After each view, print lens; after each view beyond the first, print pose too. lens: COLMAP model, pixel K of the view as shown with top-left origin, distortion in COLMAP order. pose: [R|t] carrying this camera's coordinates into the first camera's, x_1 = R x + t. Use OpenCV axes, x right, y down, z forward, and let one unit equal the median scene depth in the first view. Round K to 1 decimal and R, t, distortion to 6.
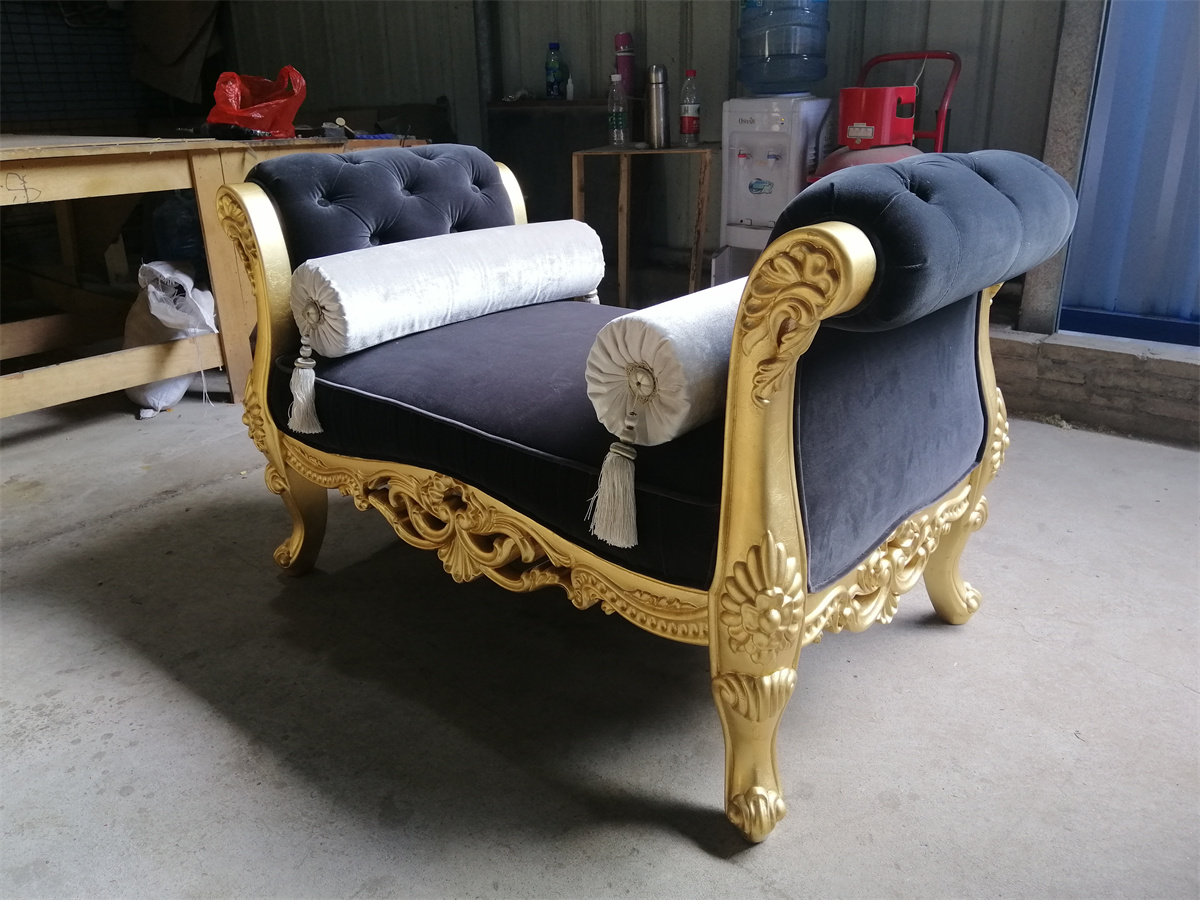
lens RADIAL K [[900.3, 0, 610.5], [0, 900.3, 456.3], [0, 0, 1]] dist [0.048476, -0.056608]
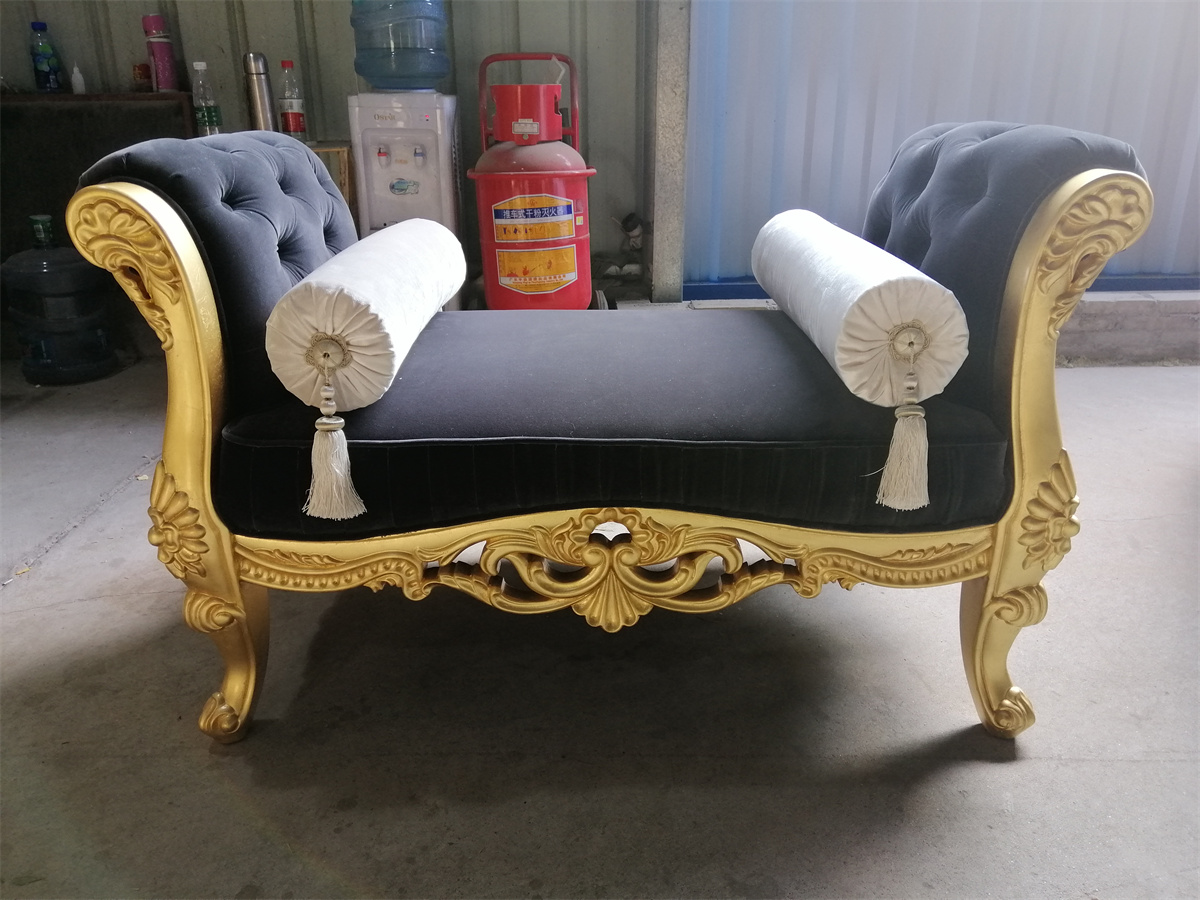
lens RADIAL K [[900.3, 0, 610.7], [0, 900.3, 452.1], [0, 0, 1]] dist [0.048476, -0.056608]
pose [[0.758171, -0.220520, 0.613635, -0.555544], [0.232715, 0.970613, 0.061278, -0.065658], [-0.609115, 0.096343, 0.787209, 0.268161]]
